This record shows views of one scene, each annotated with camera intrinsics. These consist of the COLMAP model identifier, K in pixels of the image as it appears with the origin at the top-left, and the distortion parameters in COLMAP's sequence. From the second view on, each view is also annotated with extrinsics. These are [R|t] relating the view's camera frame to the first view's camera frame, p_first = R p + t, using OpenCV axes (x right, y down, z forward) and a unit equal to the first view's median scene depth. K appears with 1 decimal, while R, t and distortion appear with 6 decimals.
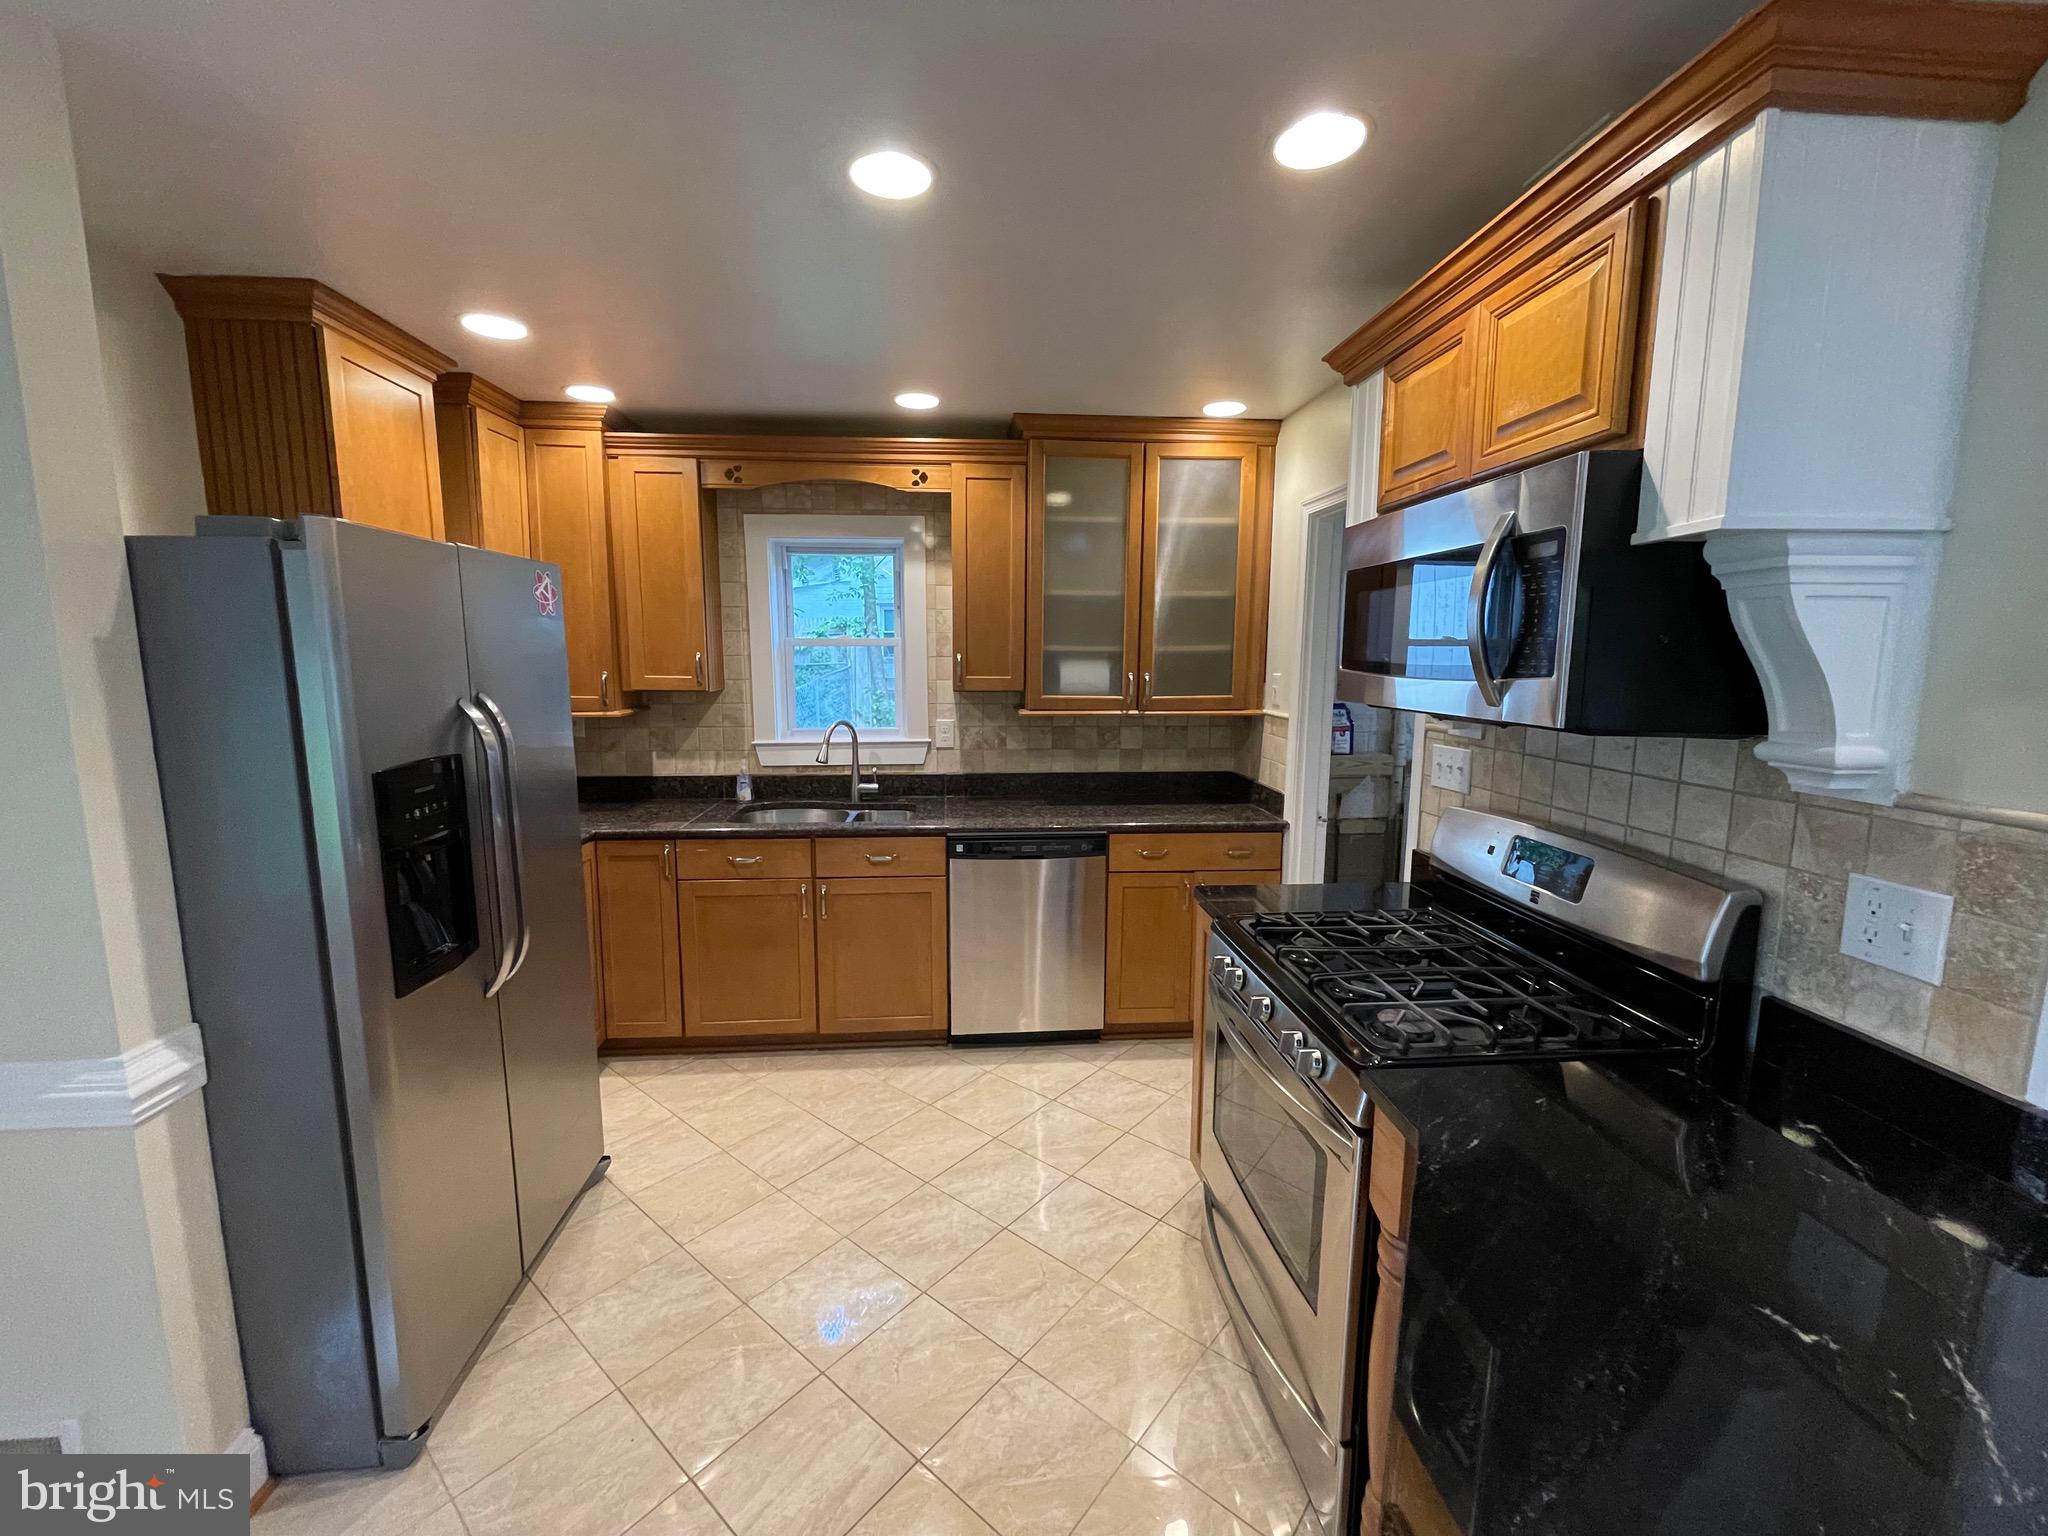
lens RADIAL K [[824.4, 0, 1024.0], [0, 824.4, 768.0], [0, 0, 1]] dist [0.002728, 0.000307]
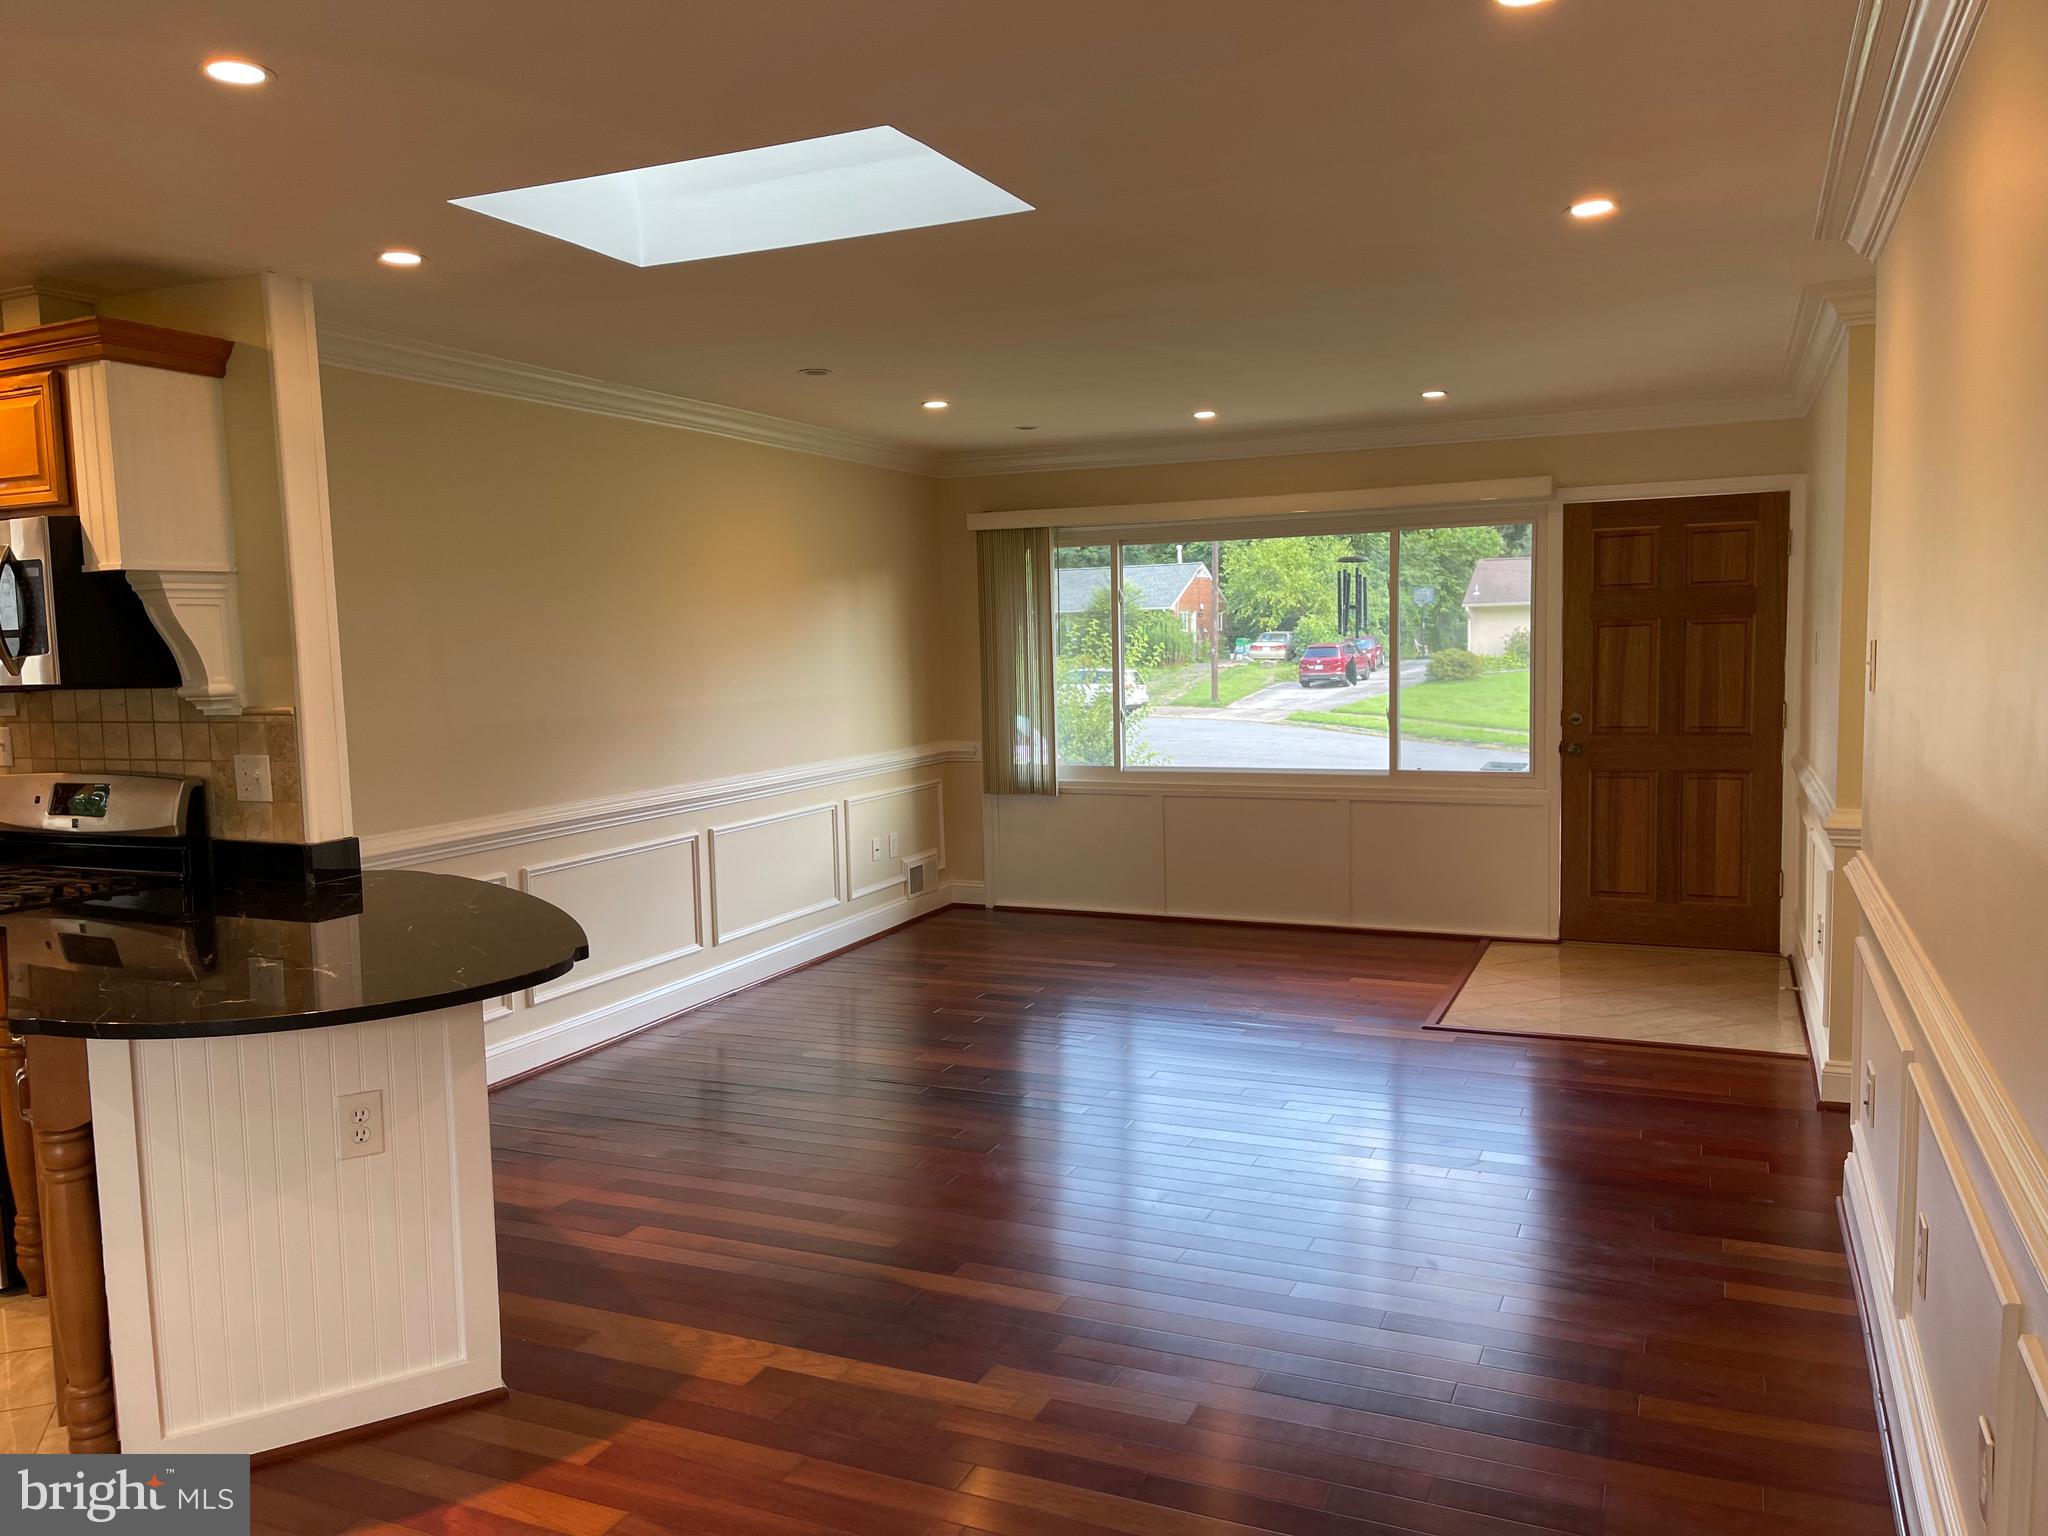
lens RADIAL K [[1550.7, 0, 1024.0], [0, 1550.7, 768.0], [0, 0, 1]] dist [0.001791, -0.001692]
pose [[0.478572, -0.094176, 0.872983, -1.083259], [0.148679, 0.988566, 0.025139, 0.310962], [-0.865369, 0.117763, 0.487102, -2.042910]]
